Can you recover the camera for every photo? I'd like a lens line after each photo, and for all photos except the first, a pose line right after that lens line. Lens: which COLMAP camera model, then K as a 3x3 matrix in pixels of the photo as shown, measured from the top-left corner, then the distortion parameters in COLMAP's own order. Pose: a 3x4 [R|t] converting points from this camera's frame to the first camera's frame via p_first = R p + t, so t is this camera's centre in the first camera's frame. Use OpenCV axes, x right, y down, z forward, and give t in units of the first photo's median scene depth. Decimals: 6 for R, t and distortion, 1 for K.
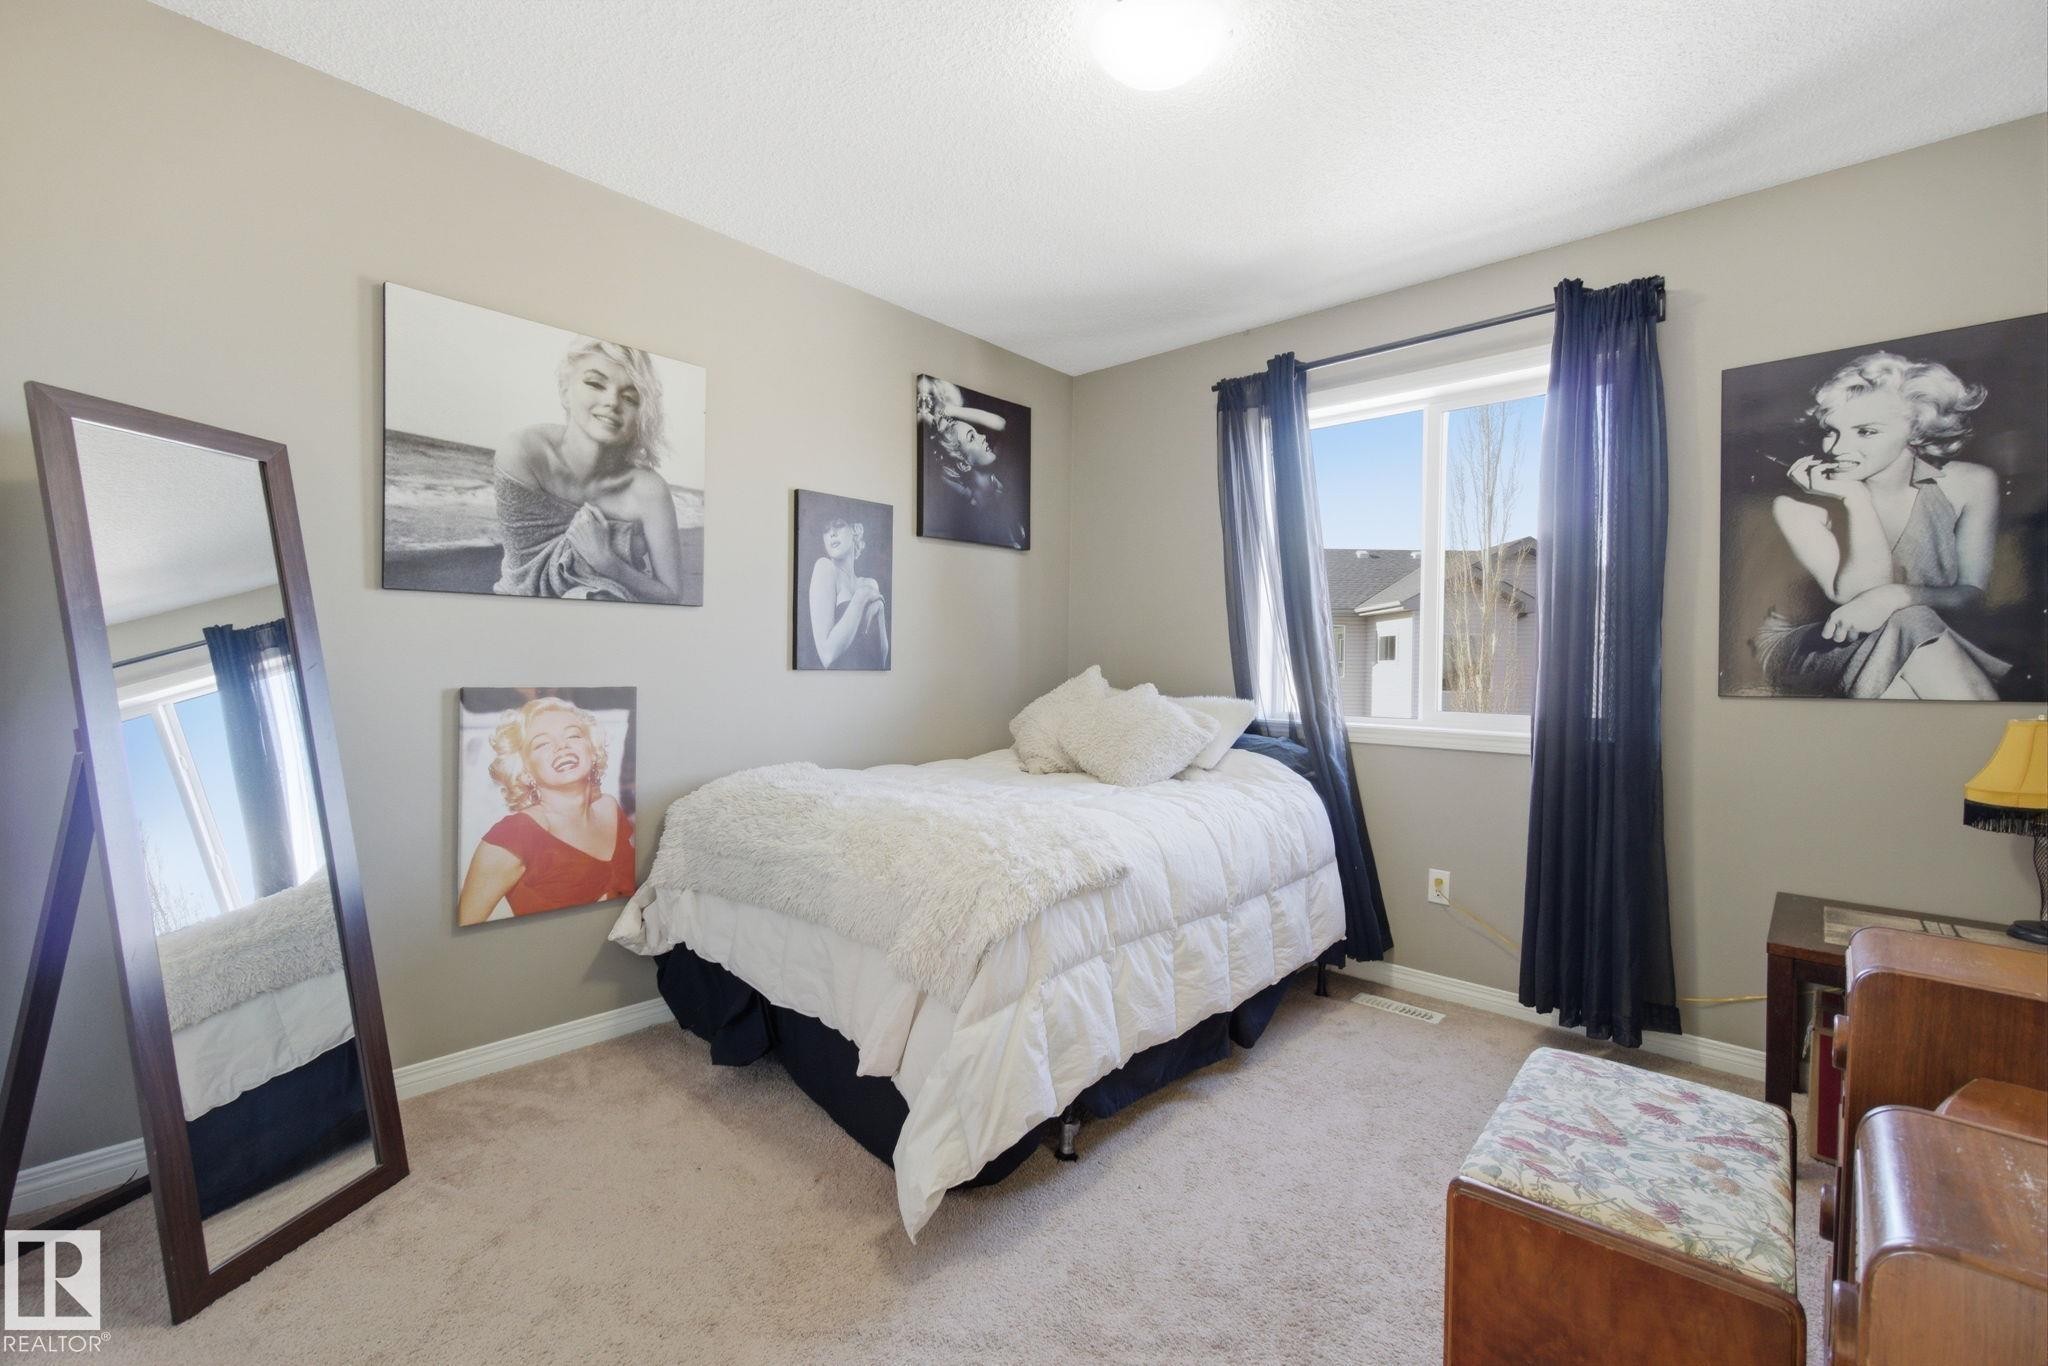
lens RADIAL K [[844.7, 0, 1027.2], [0, 844.7, 673.4], [0, 0, 1]] dist [0.001199, 0.000000]
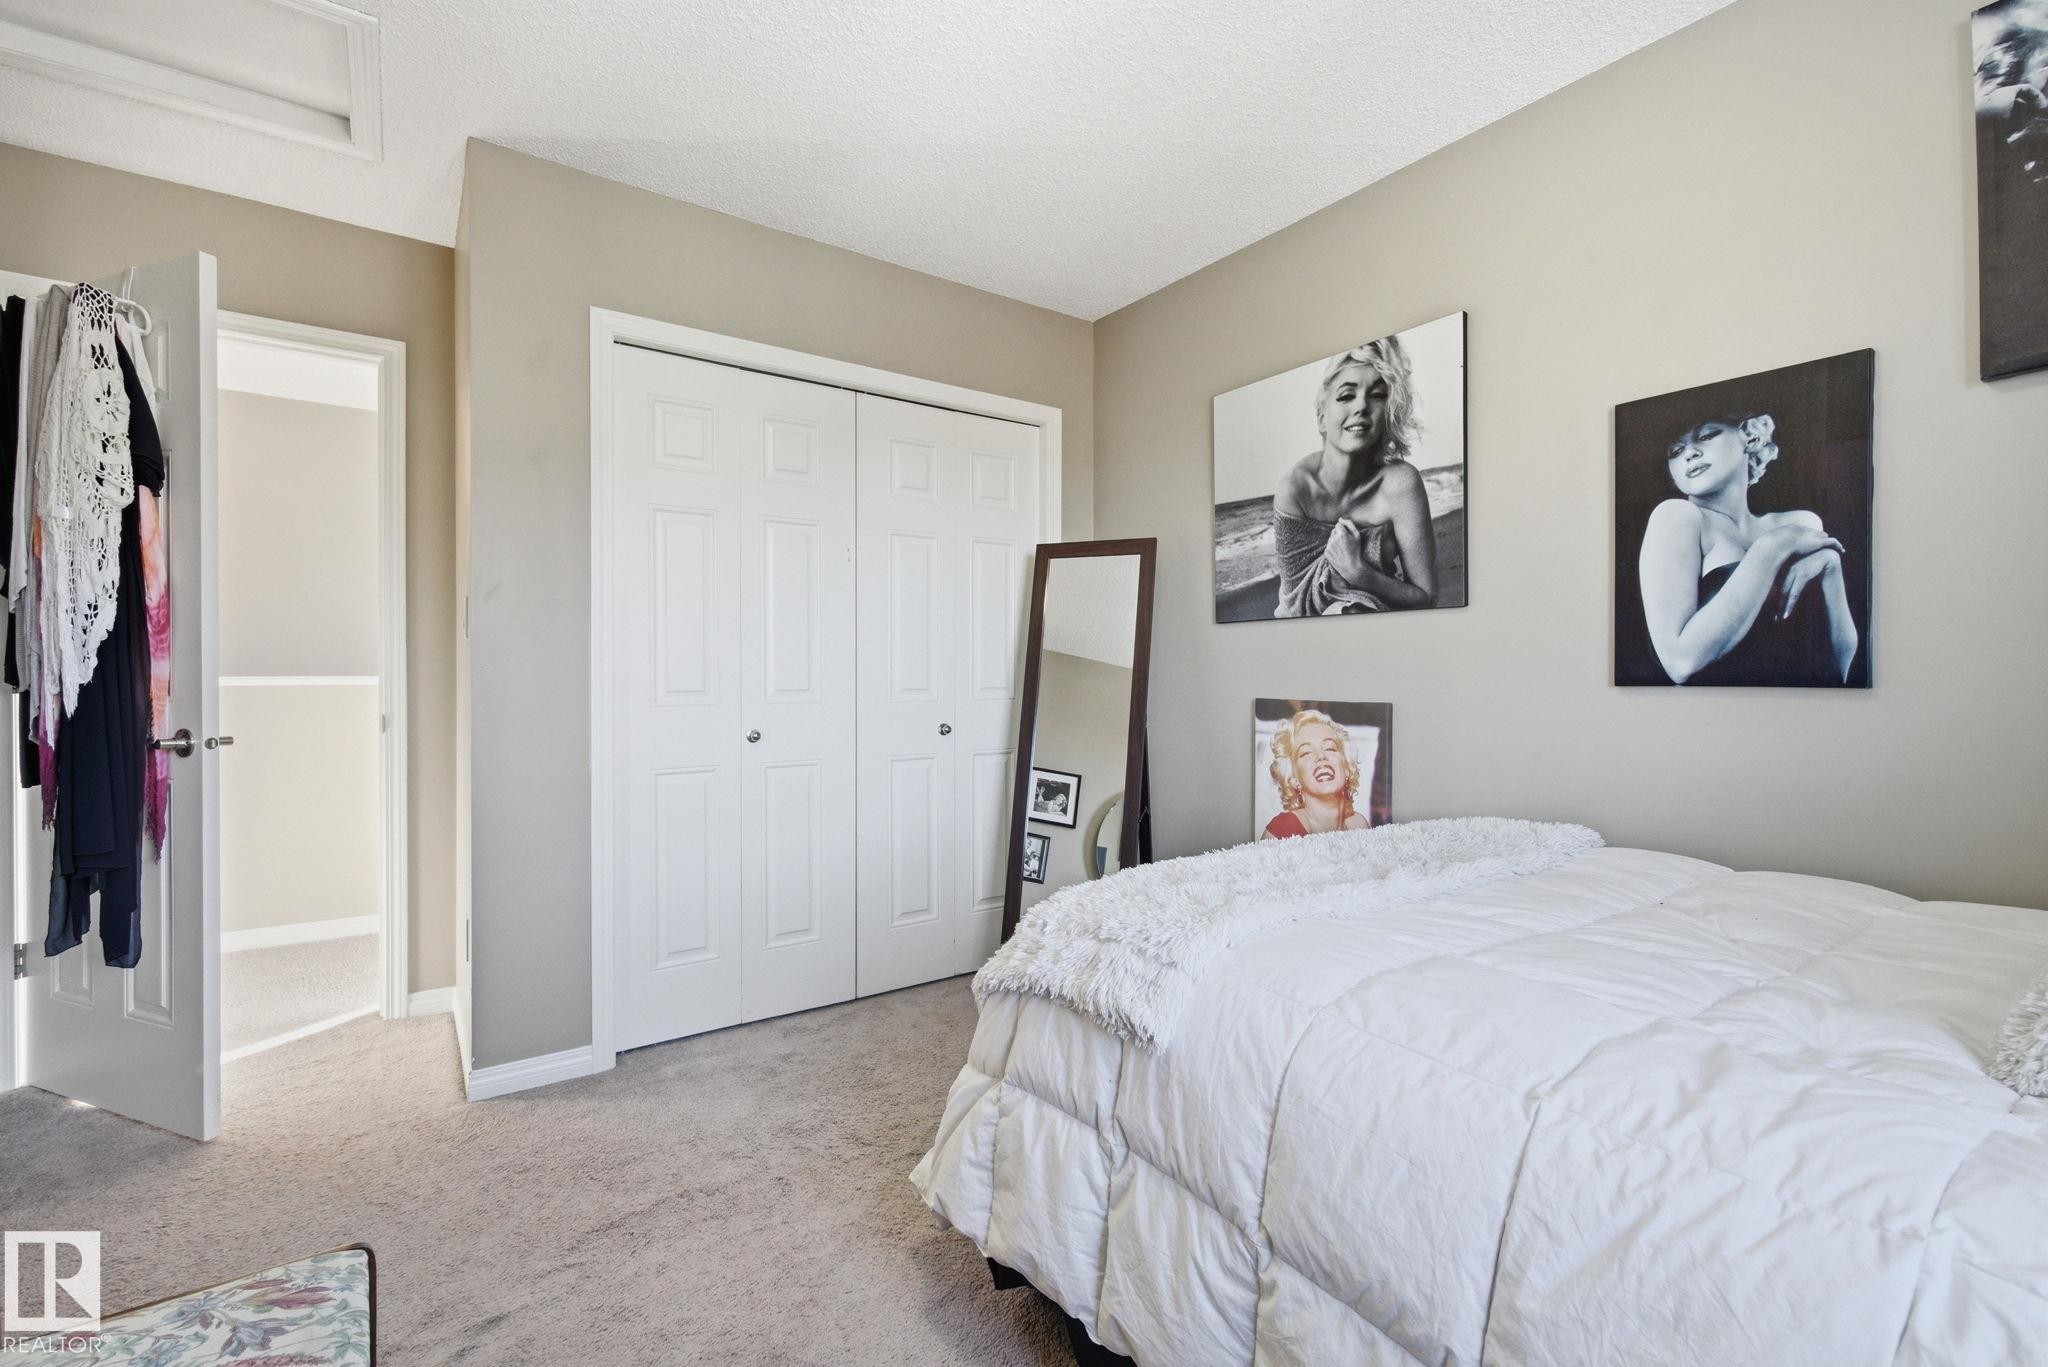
lens RADIAL K [[883.9, 0, 1027.9], [0, 883.9, 683.7], [0, 0, 1]] dist [-0.002566, 0.000373]
pose [[-0.201577, -0.005491, -0.979457, 0.584448], [-0.015436, 0.999878, -0.002428, 0.003375], [0.979351, 0.014630, -0.201637, 0.852811]]
